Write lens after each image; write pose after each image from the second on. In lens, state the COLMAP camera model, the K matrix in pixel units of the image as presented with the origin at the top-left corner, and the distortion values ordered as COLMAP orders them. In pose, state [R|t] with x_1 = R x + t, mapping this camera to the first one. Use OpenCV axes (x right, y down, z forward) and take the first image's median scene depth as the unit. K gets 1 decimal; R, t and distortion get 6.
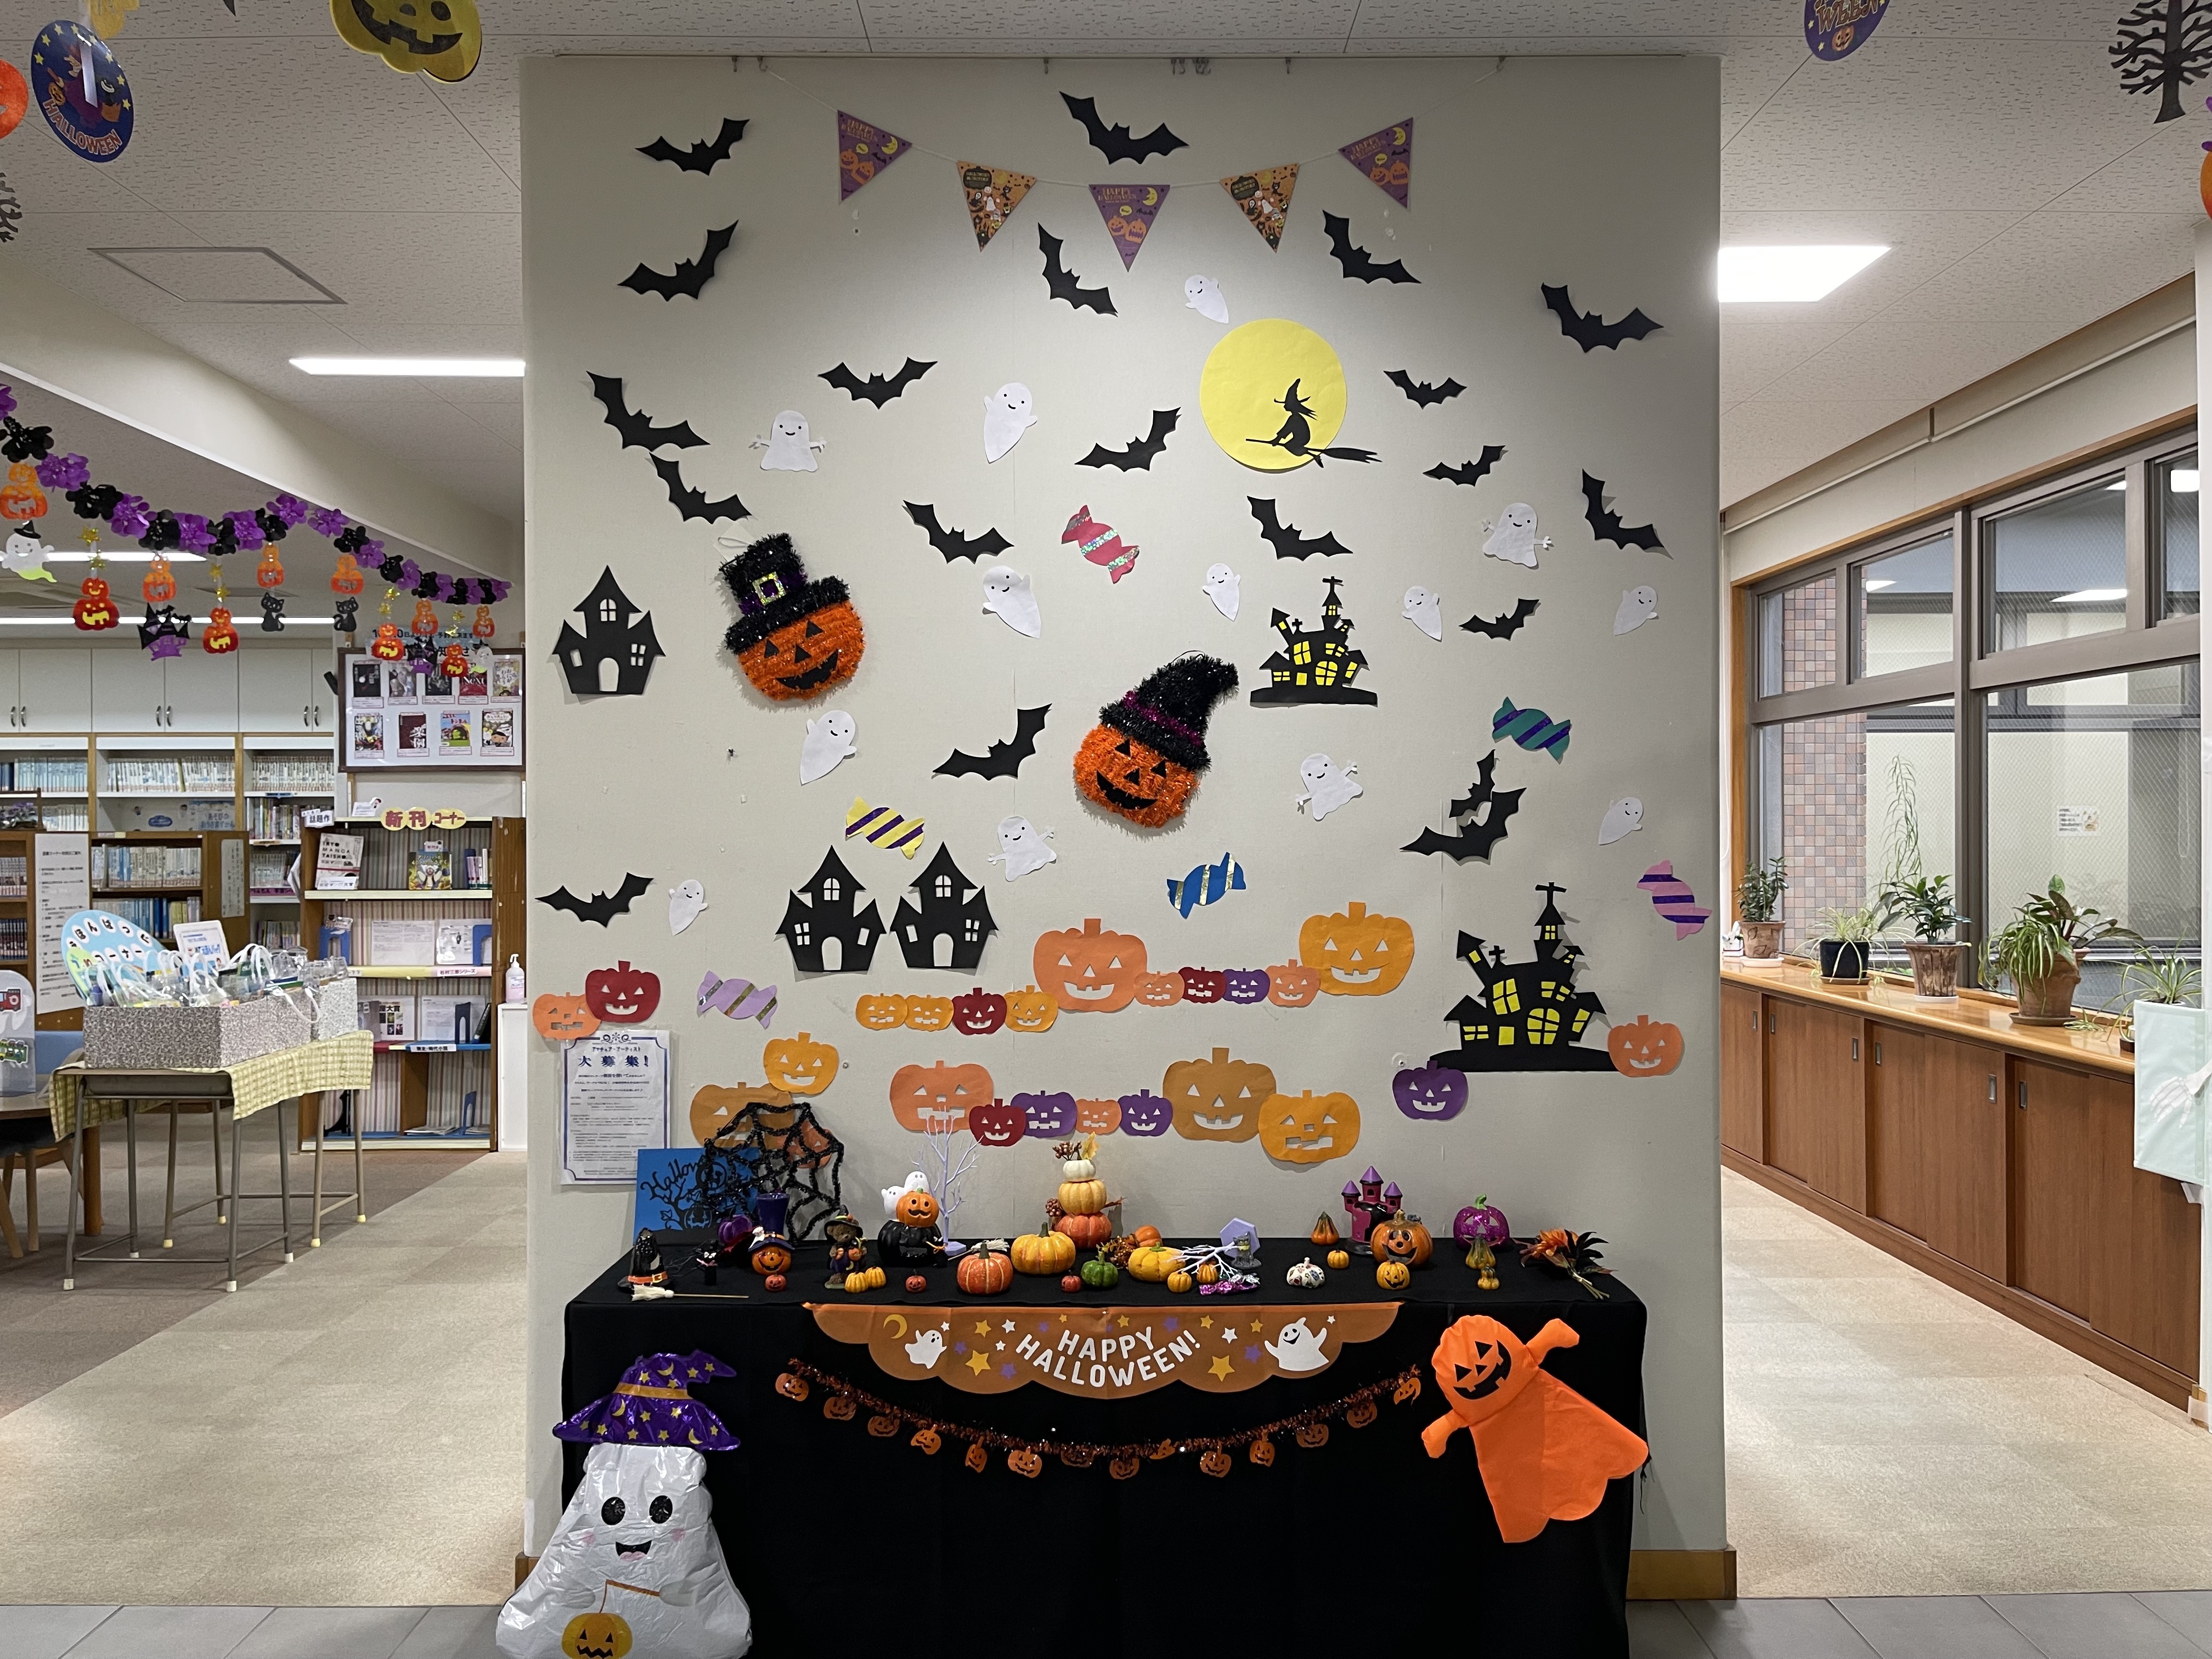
lens RADIAL K [[1806.4, 0, 1102.8], [0, 1806.4, 829.3], [0, 0, 1]] dist [0.053463, -0.055524]
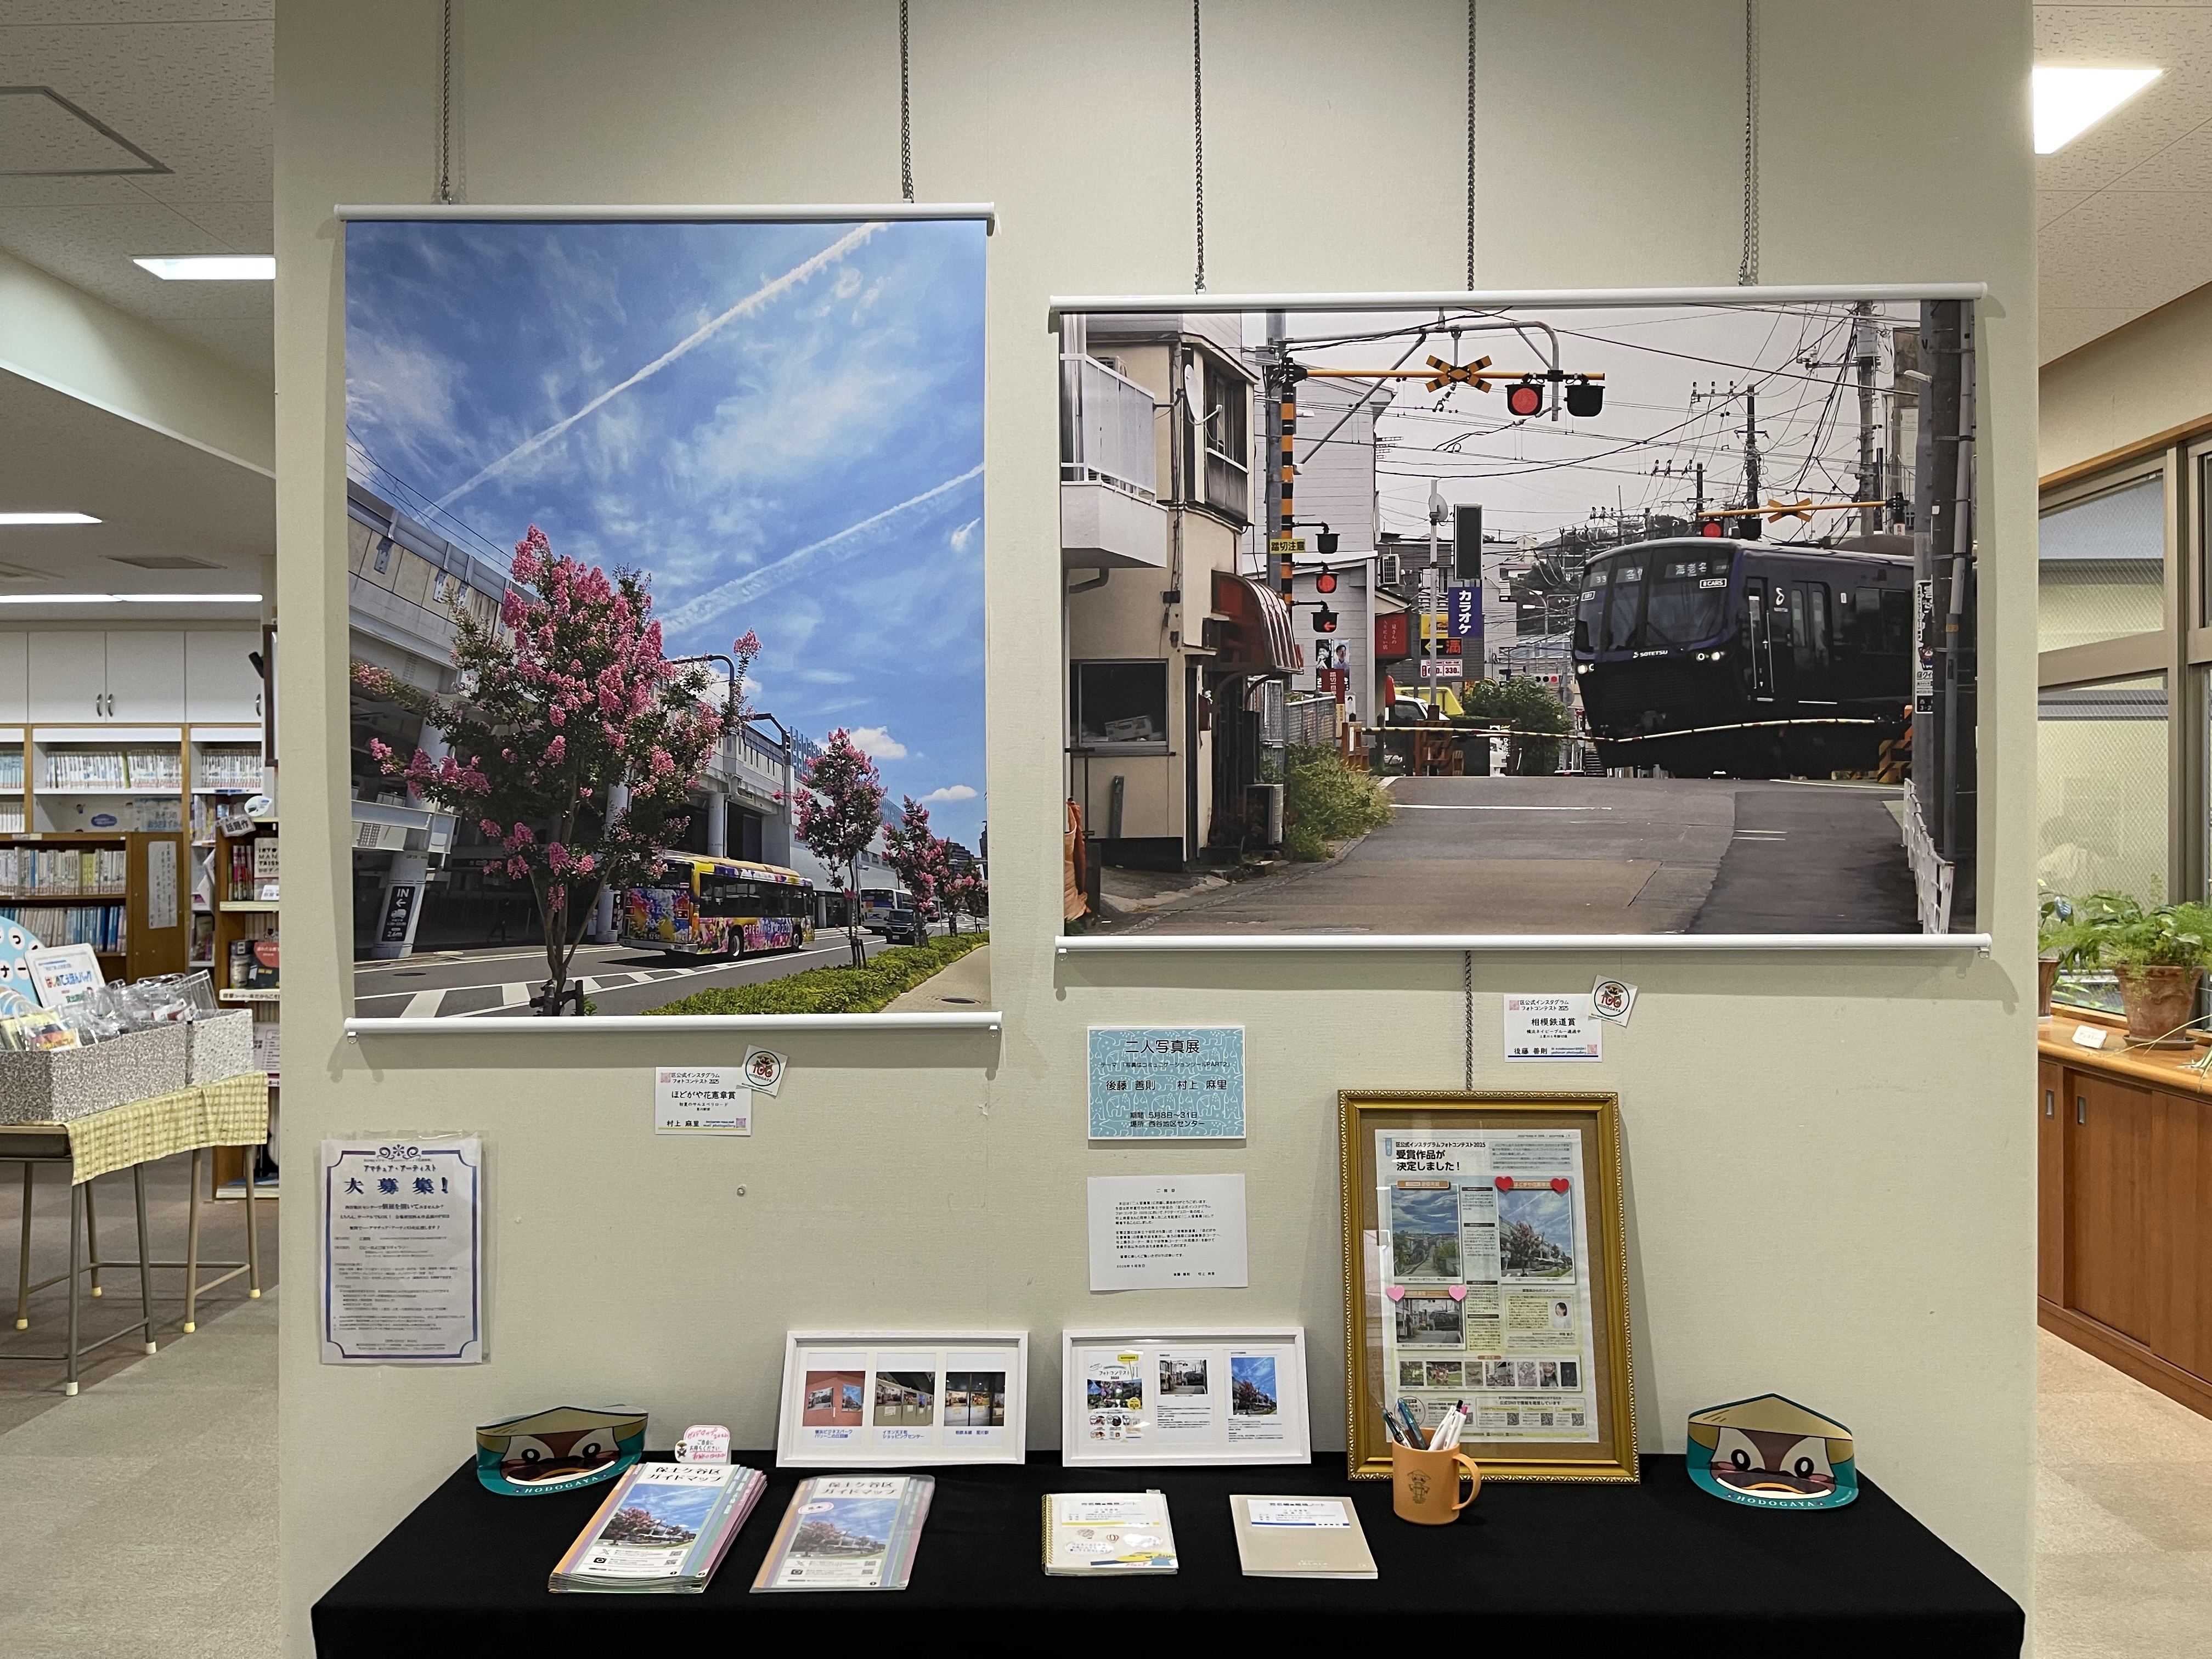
lens RADIAL K [[1806.4, 0, 1108.8], [0, 1806.4, 825.4], [0, 0, 1]] dist [0.053463, -0.055524]
pose [[0.999833, 0.000596, -0.018246, 0.005187], [-0.000598, 1.000000, -0.000085, -0.003920], [0.018246, 0.000095, 0.999834, 0.169054]]
